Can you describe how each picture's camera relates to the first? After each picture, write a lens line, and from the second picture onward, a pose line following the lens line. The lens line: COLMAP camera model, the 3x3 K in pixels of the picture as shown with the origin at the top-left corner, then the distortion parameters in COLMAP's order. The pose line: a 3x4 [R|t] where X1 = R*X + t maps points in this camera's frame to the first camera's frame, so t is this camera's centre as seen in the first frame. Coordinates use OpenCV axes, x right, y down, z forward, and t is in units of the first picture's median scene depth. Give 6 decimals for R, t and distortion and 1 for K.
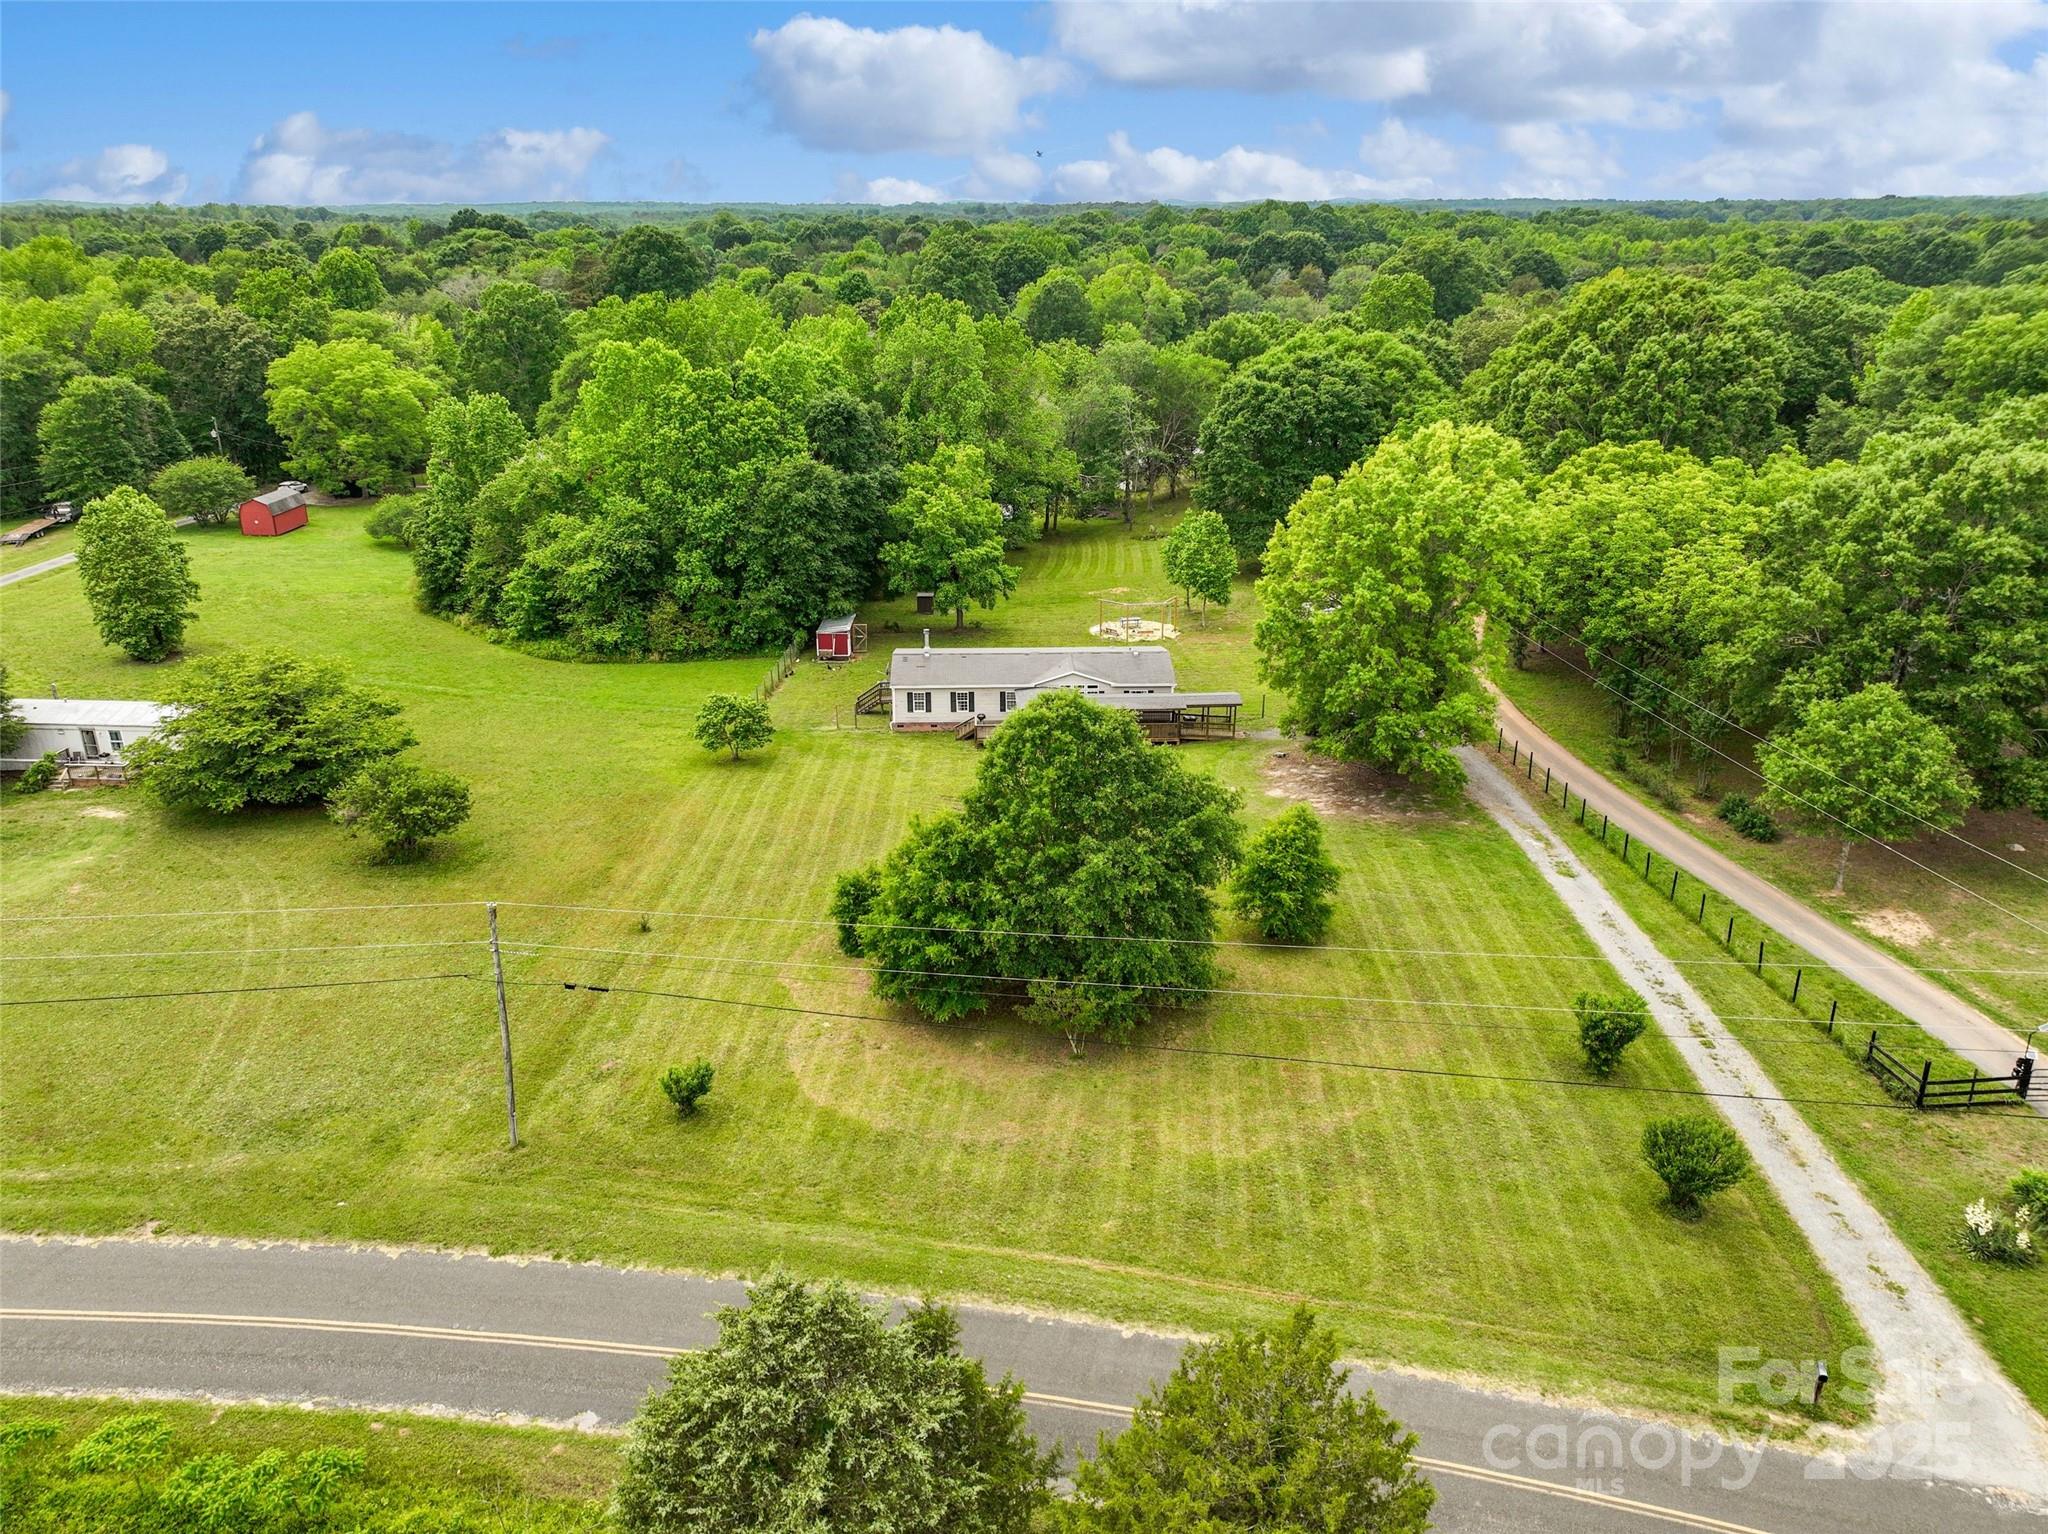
lens RADIAL K [[1457.5, 0, 1023.3], [0, 1457.5, 773.7], [0, 0, 1]] dist [-0.002308, 0.002152]
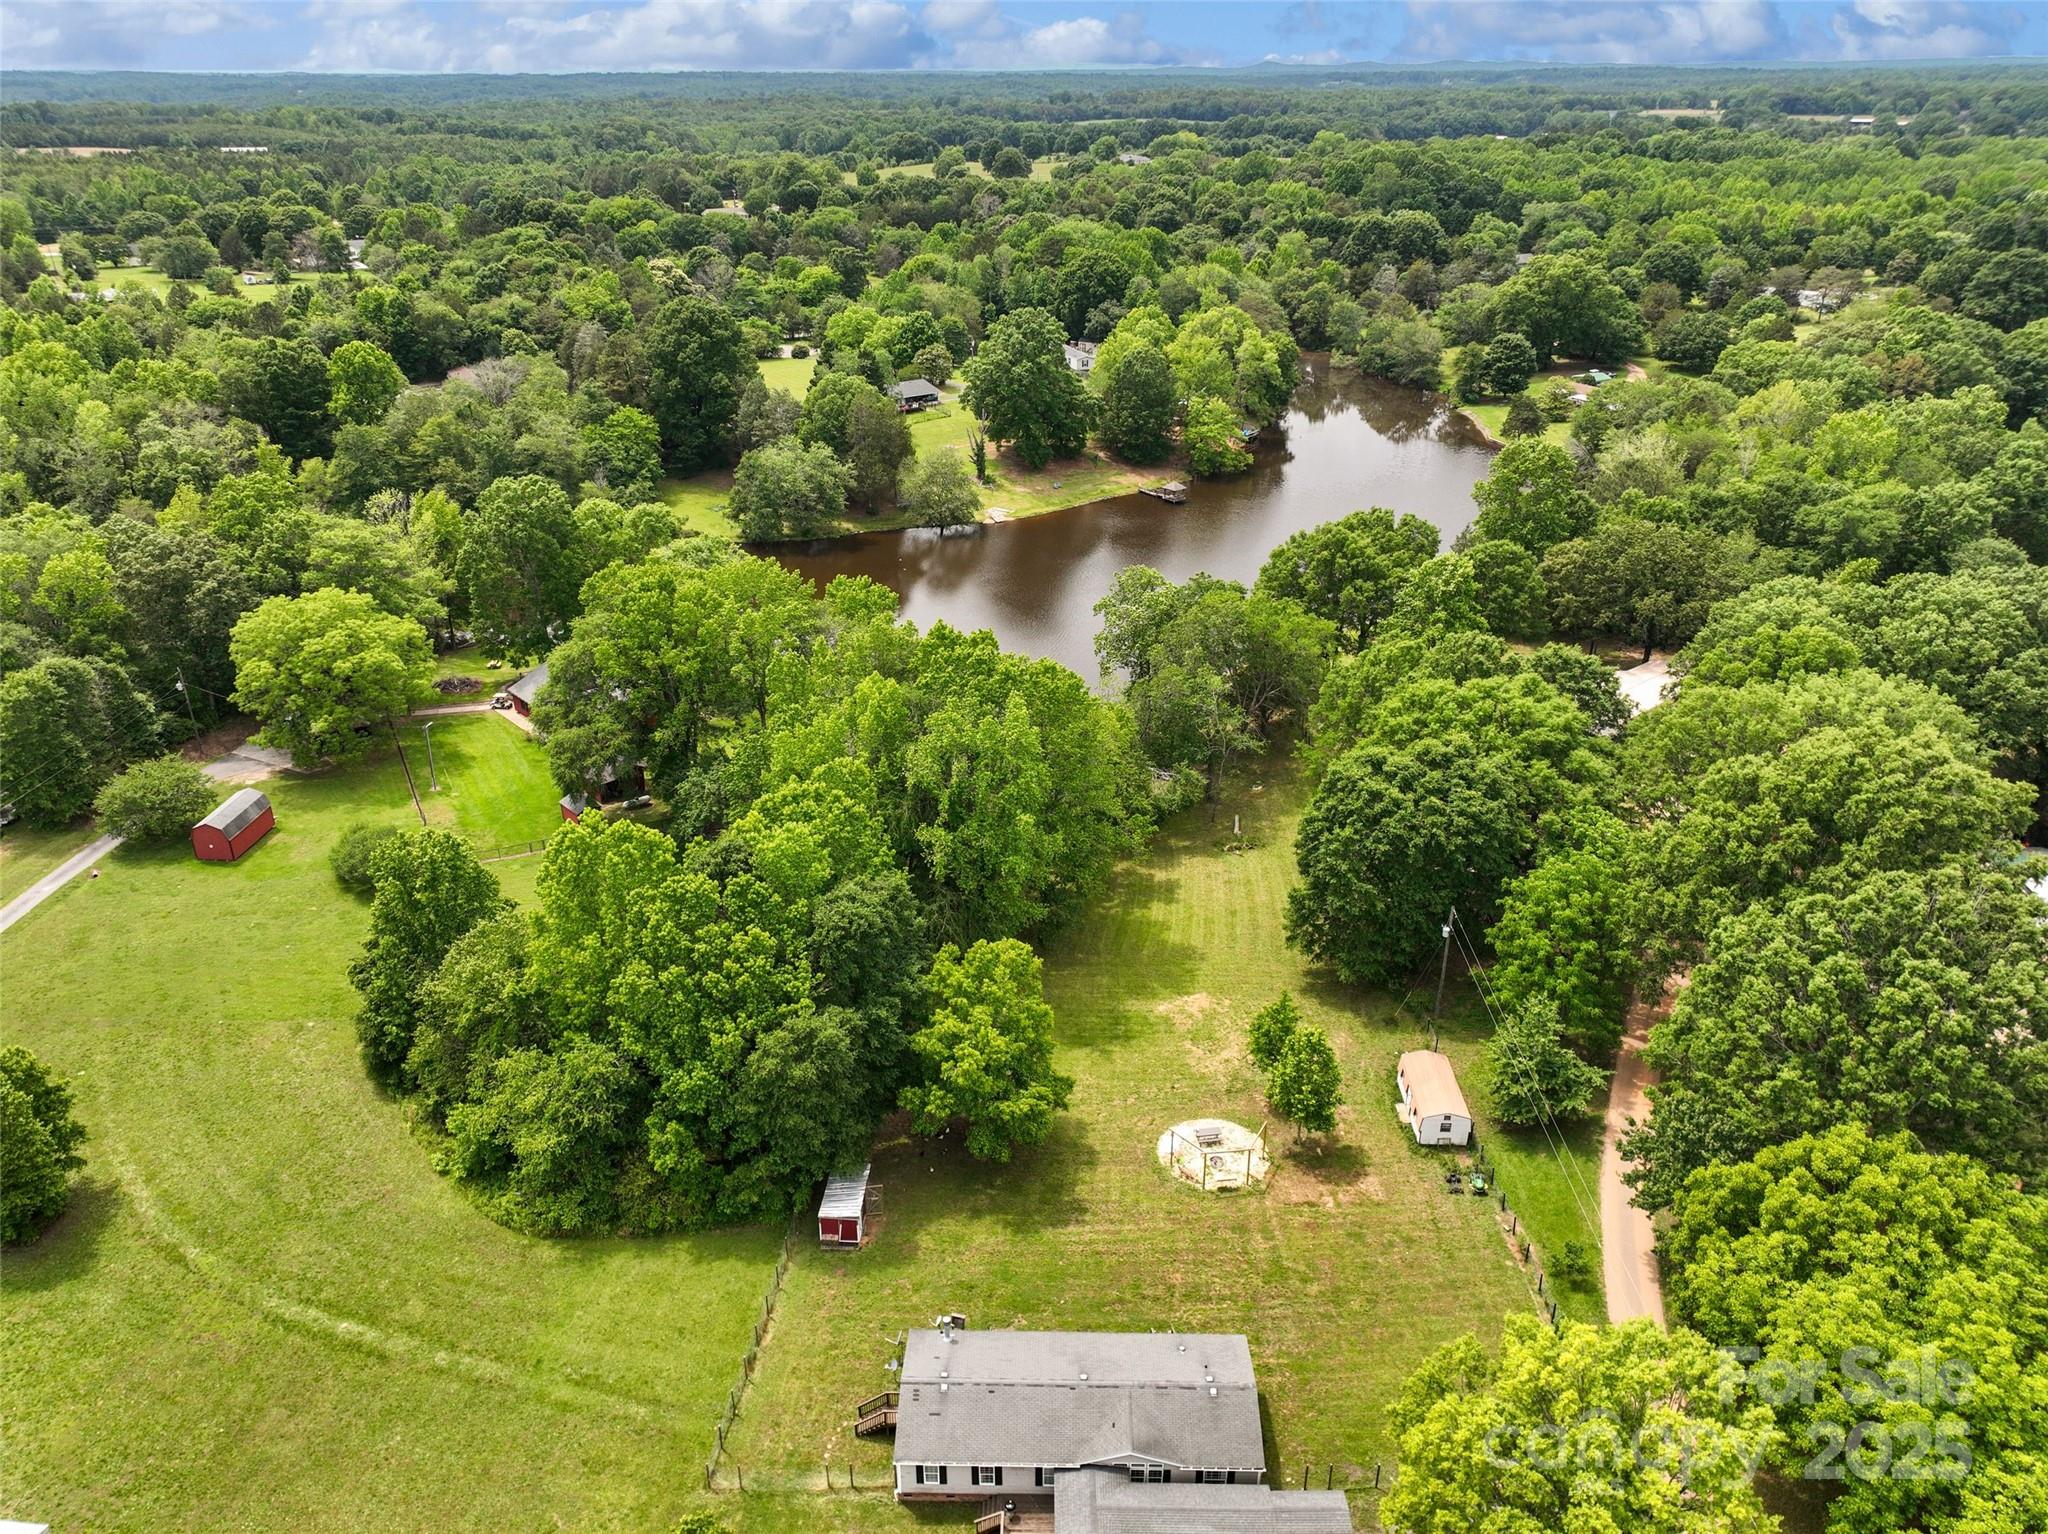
lens RADIAL K [[1457.5, 0, 1022.6], [0, 1457.5, 762.4], [0, 0, 1]] dist [-0.002308, 0.002152]
pose [[0.998438, 0.020729, -0.051874, 0.006698], [-0.016712, 0.996913, 0.076709, -0.344111], [0.053304, -0.075722, 0.995703, 0.180976]]
